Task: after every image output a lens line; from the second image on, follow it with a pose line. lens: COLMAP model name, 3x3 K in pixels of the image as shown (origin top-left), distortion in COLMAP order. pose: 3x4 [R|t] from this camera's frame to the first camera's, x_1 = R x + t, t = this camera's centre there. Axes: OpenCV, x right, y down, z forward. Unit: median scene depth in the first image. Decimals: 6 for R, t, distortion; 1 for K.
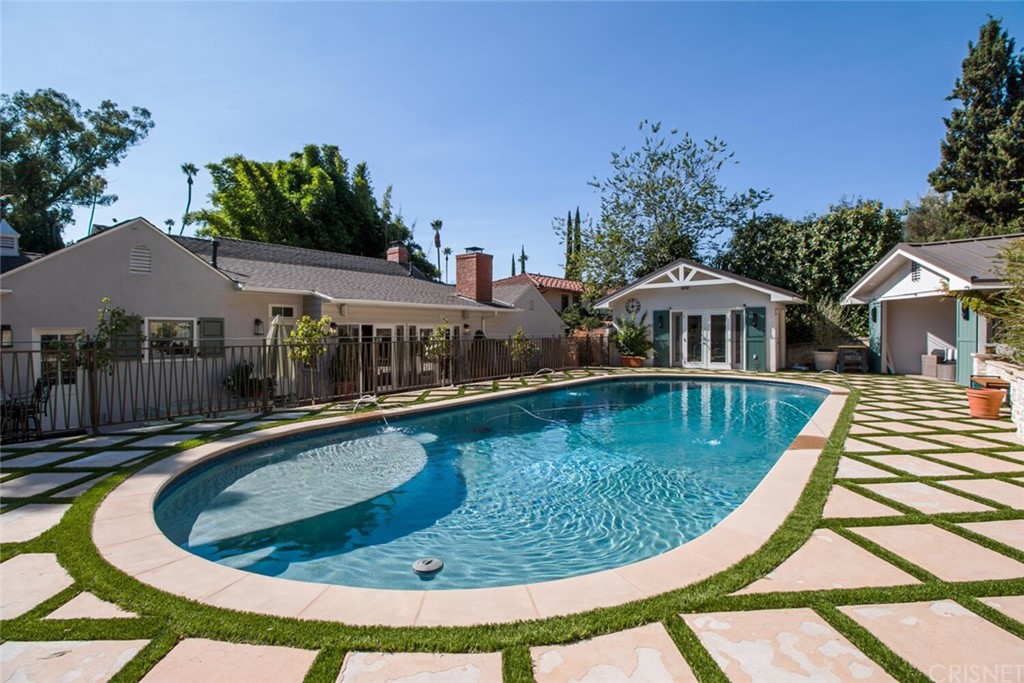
lens RADIAL K [[467.3, 0, 519.3], [0, 467.3, 339.7], [0, 0, 1]] dist [-0.016722, -0.002693]
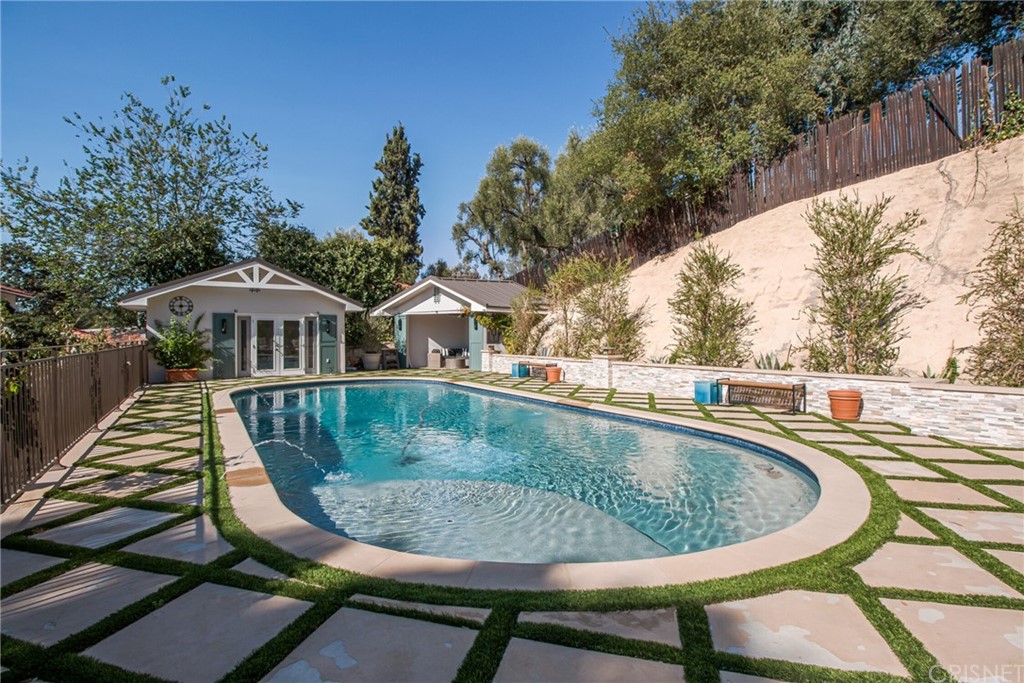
lens RADIAL K [[467.3, 0, 516.0], [0, 467.3, 337.3], [0, 0, 1]] dist [-0.016722, -0.002693]
pose [[0.320893, 0.001140, 0.947115, -0.360754], [0.017879, 0.999814, -0.007261, -0.001746], [-0.946947, 0.019264, 0.320812, 0.226448]]
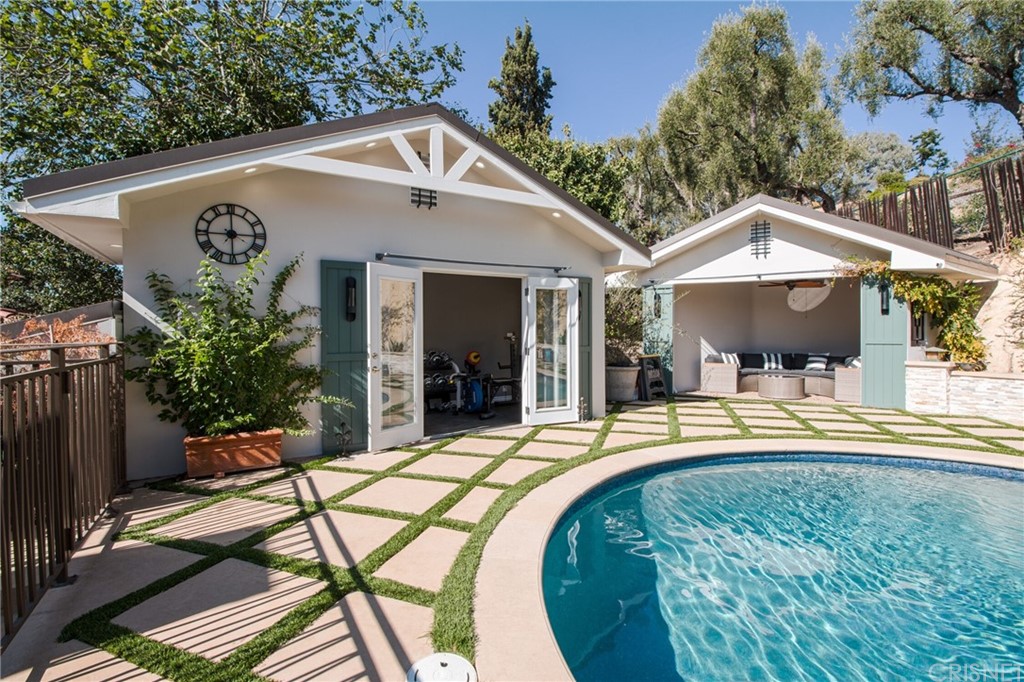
lens RADIAL K [[467.3, 0, 519.5], [0, 467.3, 337.1], [0, 0, 1]] dist [-0.016722, -0.002693]
pose [[0.372997, -0.015279, 0.927707, 0.069307], [0.013733, 0.999846, 0.010945, -0.016329], [-0.927731, 0.008657, 0.373149, 0.840634]]
